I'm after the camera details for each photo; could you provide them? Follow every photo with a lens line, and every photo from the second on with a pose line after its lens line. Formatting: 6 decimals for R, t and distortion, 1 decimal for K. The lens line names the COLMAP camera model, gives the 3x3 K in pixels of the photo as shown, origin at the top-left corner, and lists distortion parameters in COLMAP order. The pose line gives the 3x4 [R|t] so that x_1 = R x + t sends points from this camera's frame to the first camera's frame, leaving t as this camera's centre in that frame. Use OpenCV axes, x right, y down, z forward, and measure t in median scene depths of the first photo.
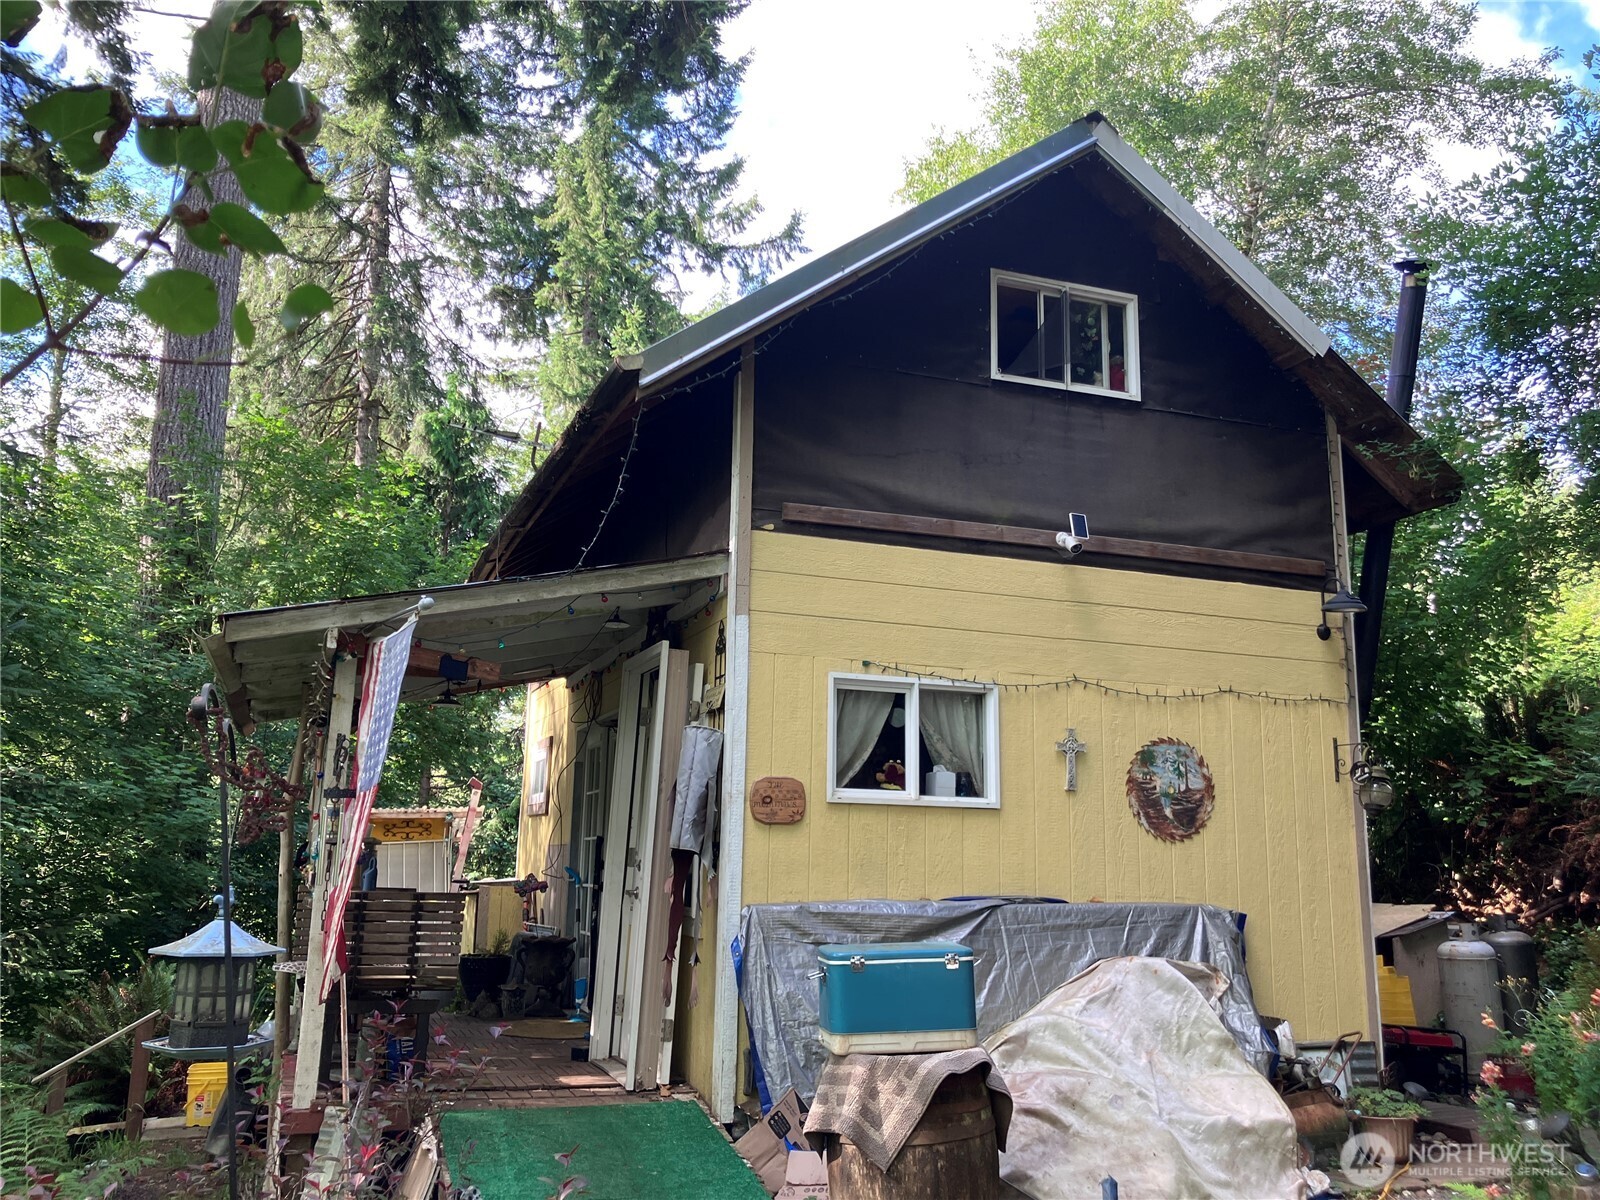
lens RADIAL K [[1431.3, 0, 800.0], [0, 1431.3, 600.0], [0, 0, 1]] dist [0.090183, -0.137128]
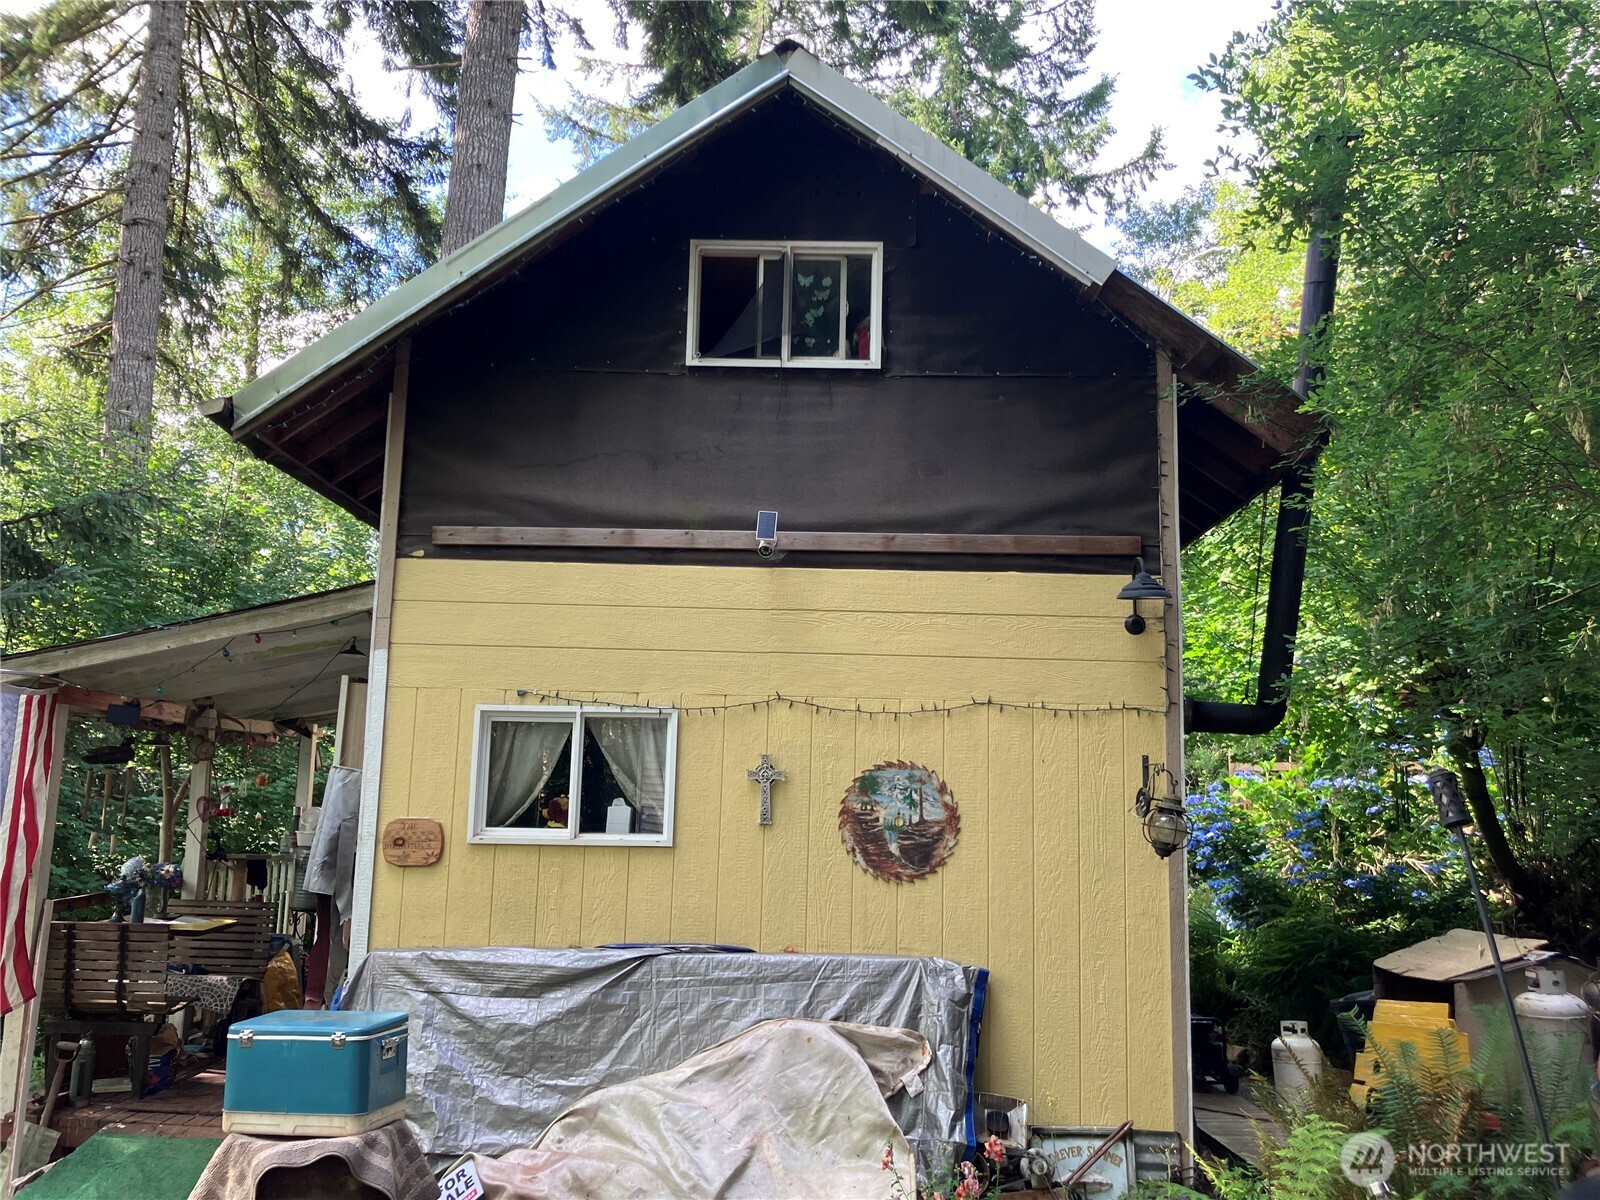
lens RADIAL K [[1420.5, 0, 769.6], [0, 1420.5, 606.1], [0, 0, 1]] dist [0.110264, -0.199640]
pose [[0.920969, -0.049075, -0.386534, 0.517378], [0.064838, 0.997507, 0.027839, -0.025370], [0.384204, -0.050701, 0.921855, 0.190244]]
